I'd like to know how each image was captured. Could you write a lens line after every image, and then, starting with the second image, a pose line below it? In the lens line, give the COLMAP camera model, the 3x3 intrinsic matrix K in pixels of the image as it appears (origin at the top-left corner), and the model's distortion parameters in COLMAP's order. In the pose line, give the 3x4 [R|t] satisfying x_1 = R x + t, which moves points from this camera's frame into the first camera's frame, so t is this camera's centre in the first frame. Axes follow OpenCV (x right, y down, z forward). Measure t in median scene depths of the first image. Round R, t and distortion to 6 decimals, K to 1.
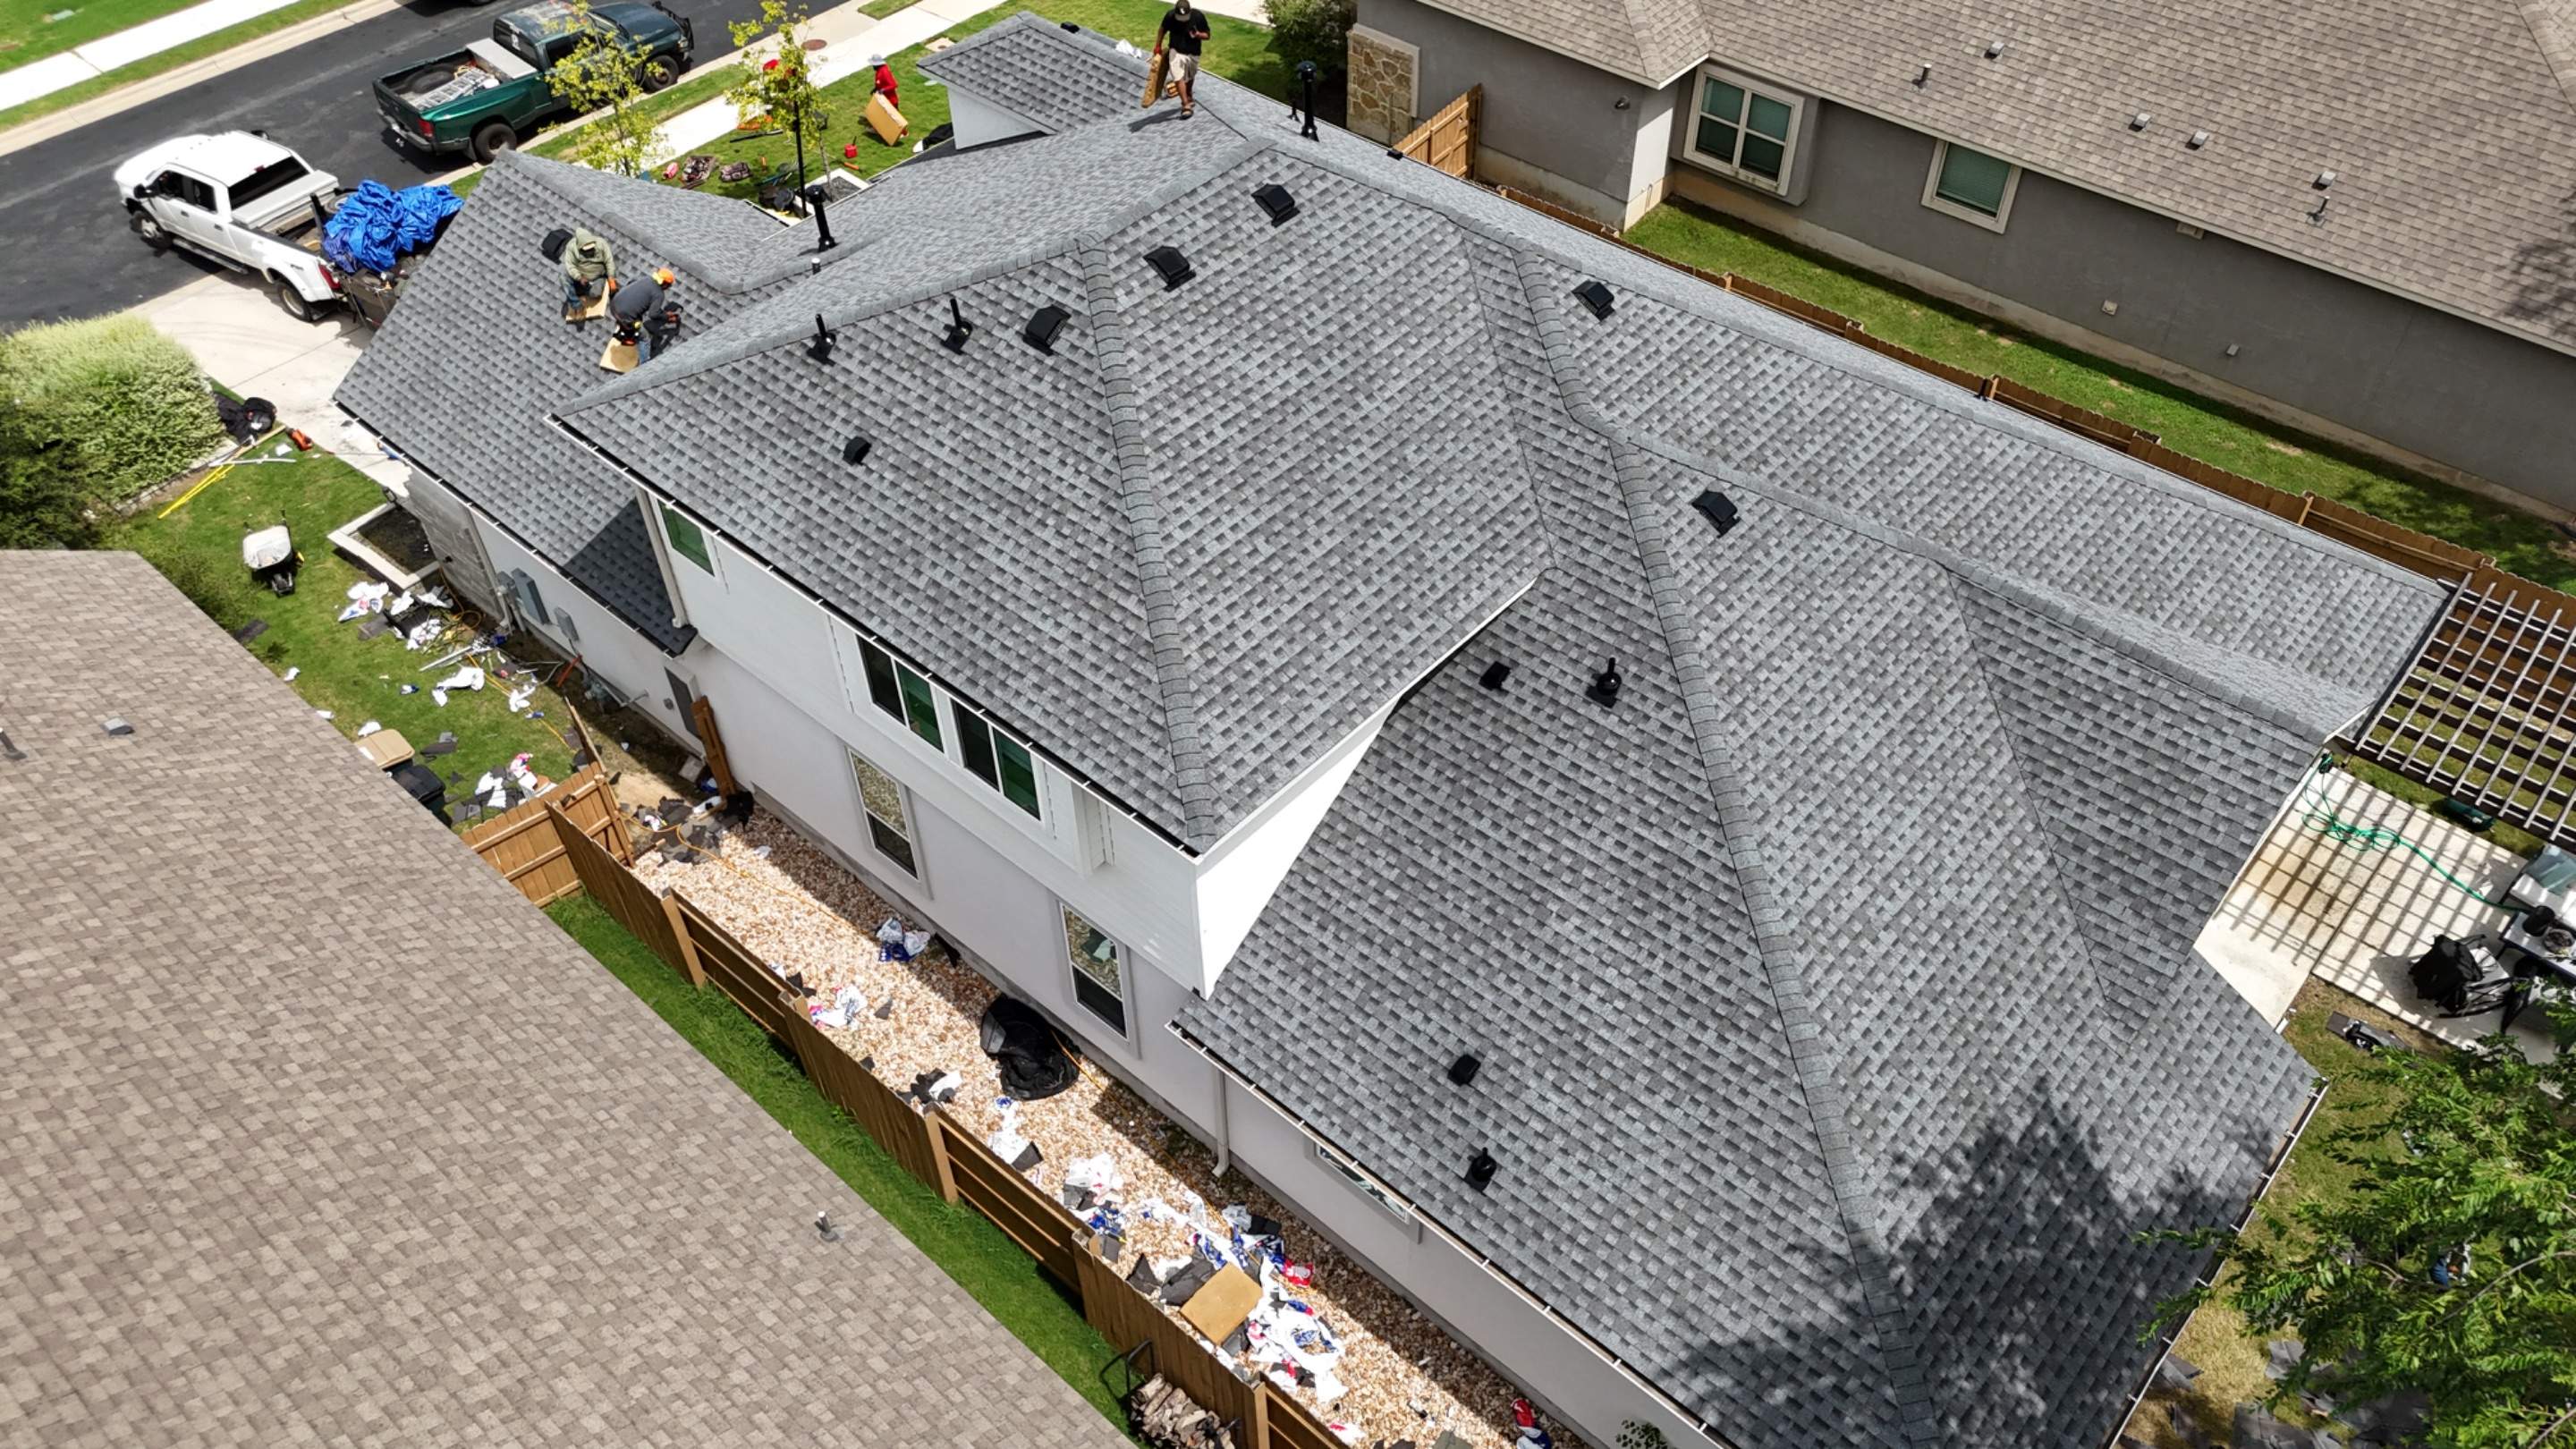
lens RADIAL K [[1894.1, 0, 1294.5], [0, 1894.1, 723.0], [0, 0, 1]] dist [0.077902, -0.075168]
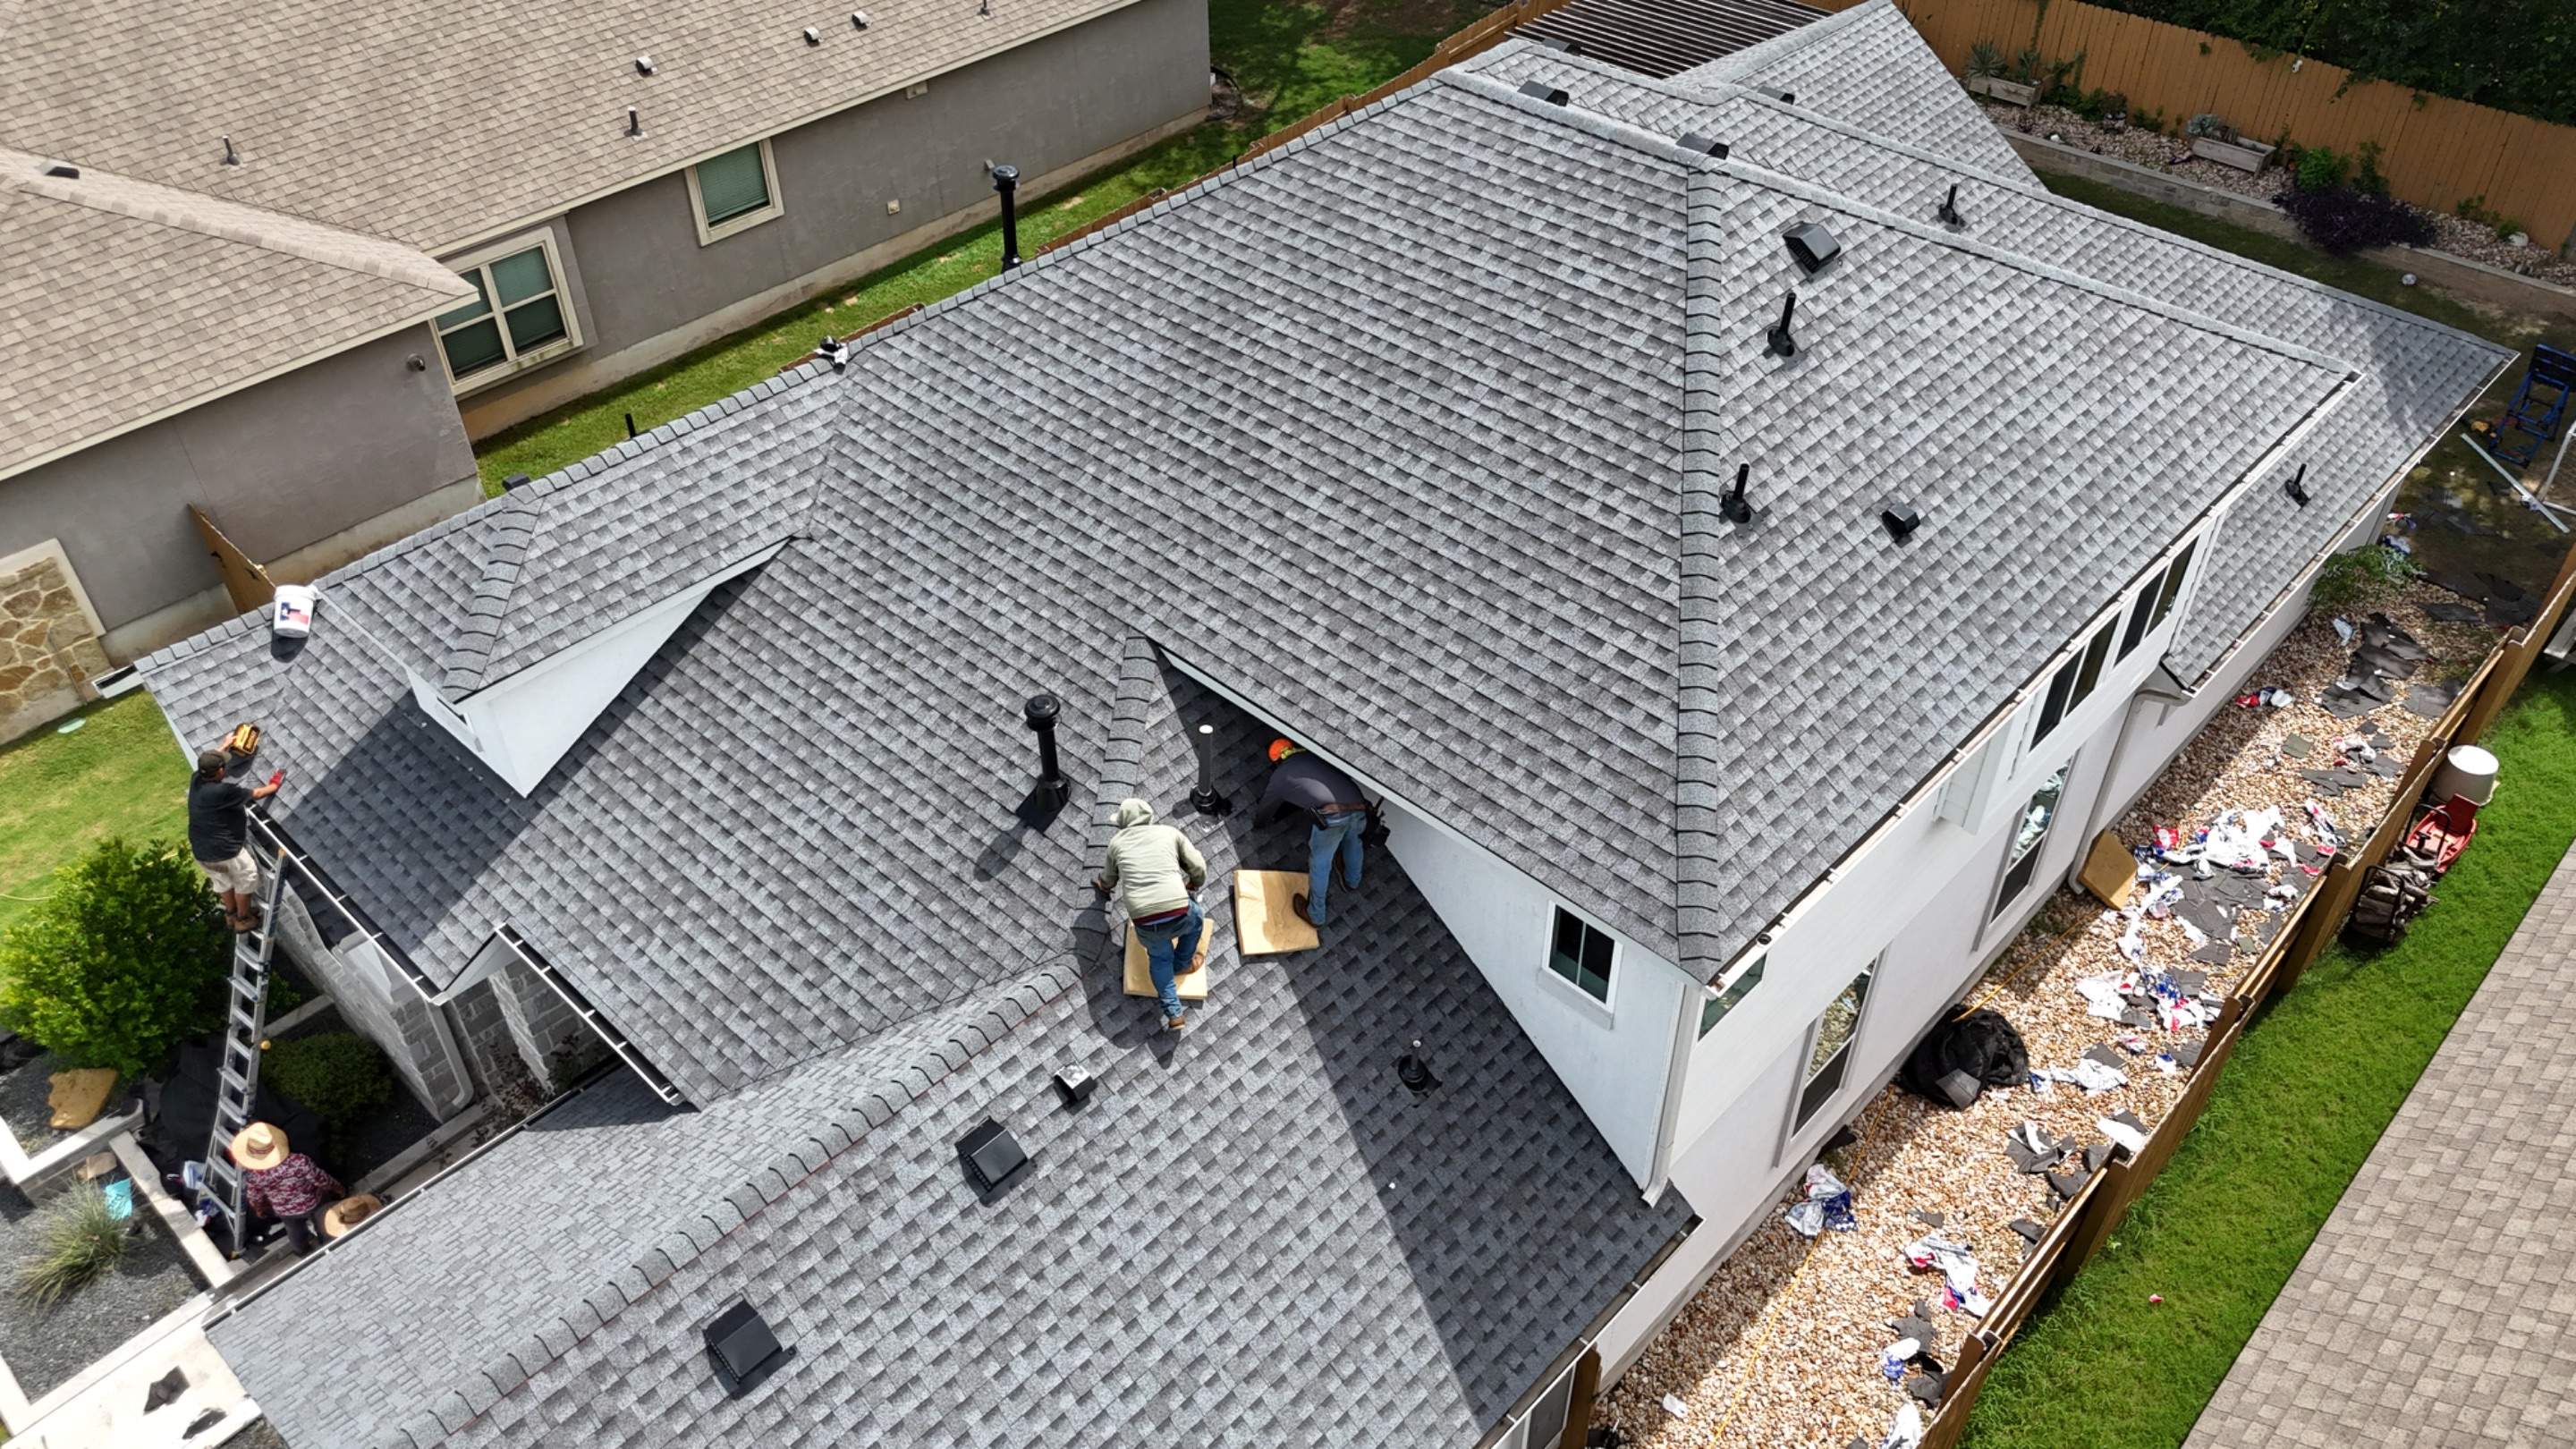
lens RADIAL K [[1894.1, 0, 1290.9], [0, 1894.1, 724.3], [0, 0, 1]] dist [0.077902, -0.075168]
pose [[0.042117, -0.644234, 0.763668, -0.806126], [0.718399, 0.550726, 0.424974, -0.550031], [-0.694355, 0.530720, 0.486012, 0.826613]]
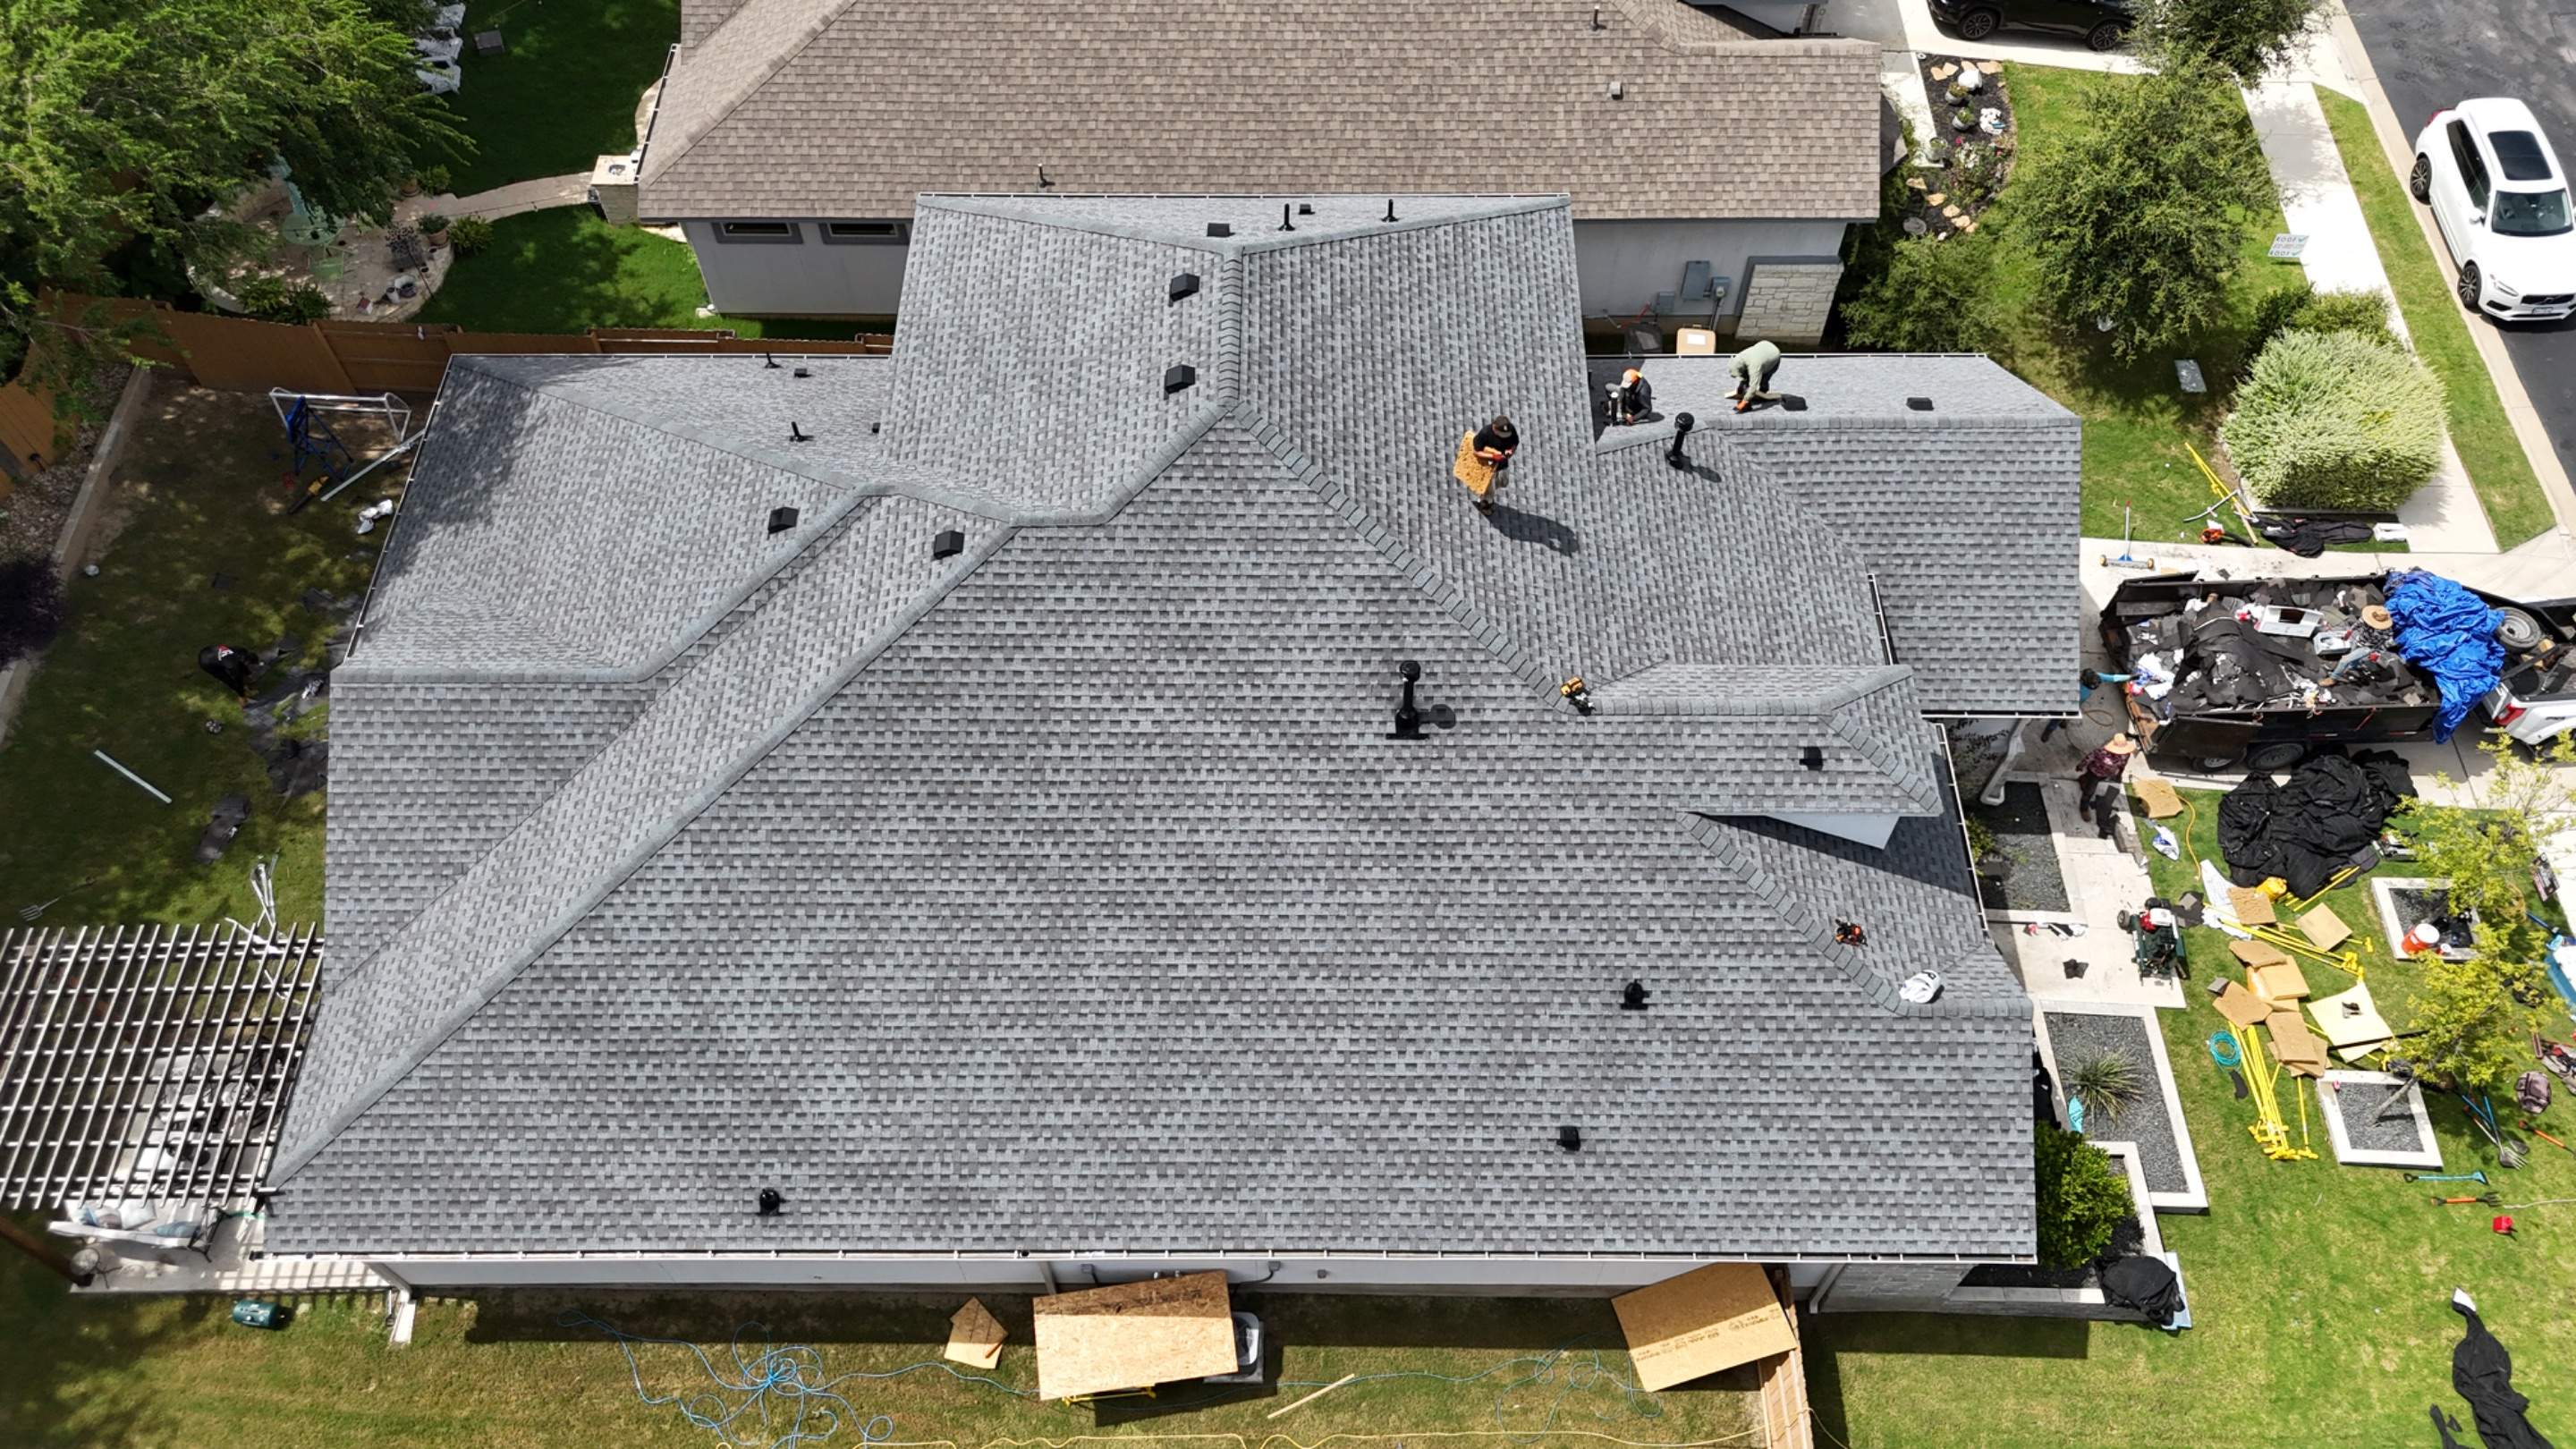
lens RADIAL K [[1894.1, 0, 1292.9], [0, 1894.1, 723.7], [0, 0, 1]] dist [0.077902, -0.075168]
pose [[-0.754703, 0.553005, -0.353000, 0.477107], [-0.460632, -0.063516, 0.885316, -1.380830], [0.467163, 0.830753, 0.302668, 0.856936]]
